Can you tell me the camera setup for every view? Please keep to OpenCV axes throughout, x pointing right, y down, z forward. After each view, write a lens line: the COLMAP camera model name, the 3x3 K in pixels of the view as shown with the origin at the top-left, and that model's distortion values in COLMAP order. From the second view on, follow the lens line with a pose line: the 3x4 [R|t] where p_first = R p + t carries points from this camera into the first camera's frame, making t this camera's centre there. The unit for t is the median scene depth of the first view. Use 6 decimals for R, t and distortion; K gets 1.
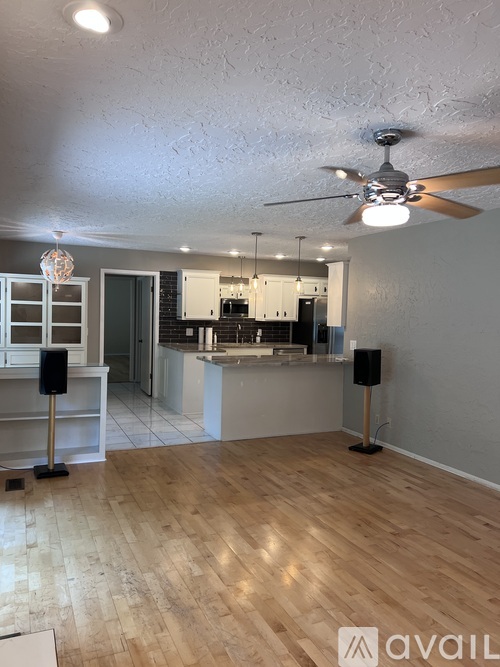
lens RADIAL K [[511.5, 0, 250.6], [0, 511.5, 313.5], [0, 0, 1]] dist [0.030914, -0.003083]
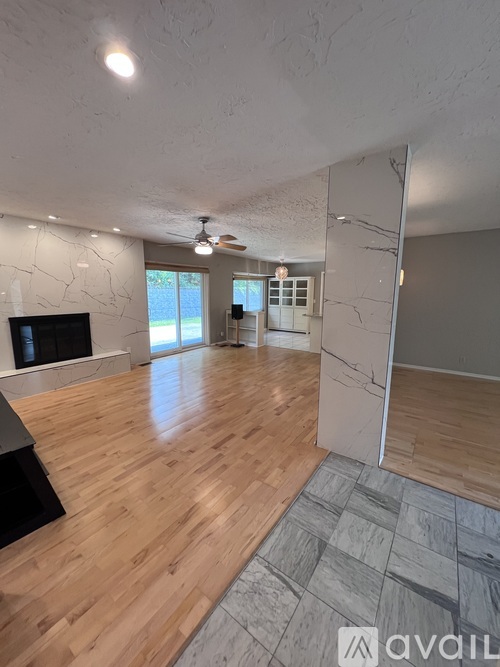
lens RADIAL K [[268.3, 0, 250.0], [0, 268.3, 333.5], [0, 0, 1]] dist [-0.001812, -0.000146]
pose [[0.491319, 0.115356, -0.863307, 1.182349], [0.006410, 0.990685, 0.136024, 0.029430], [0.870956, -0.072365, 0.486003, 0.370956]]
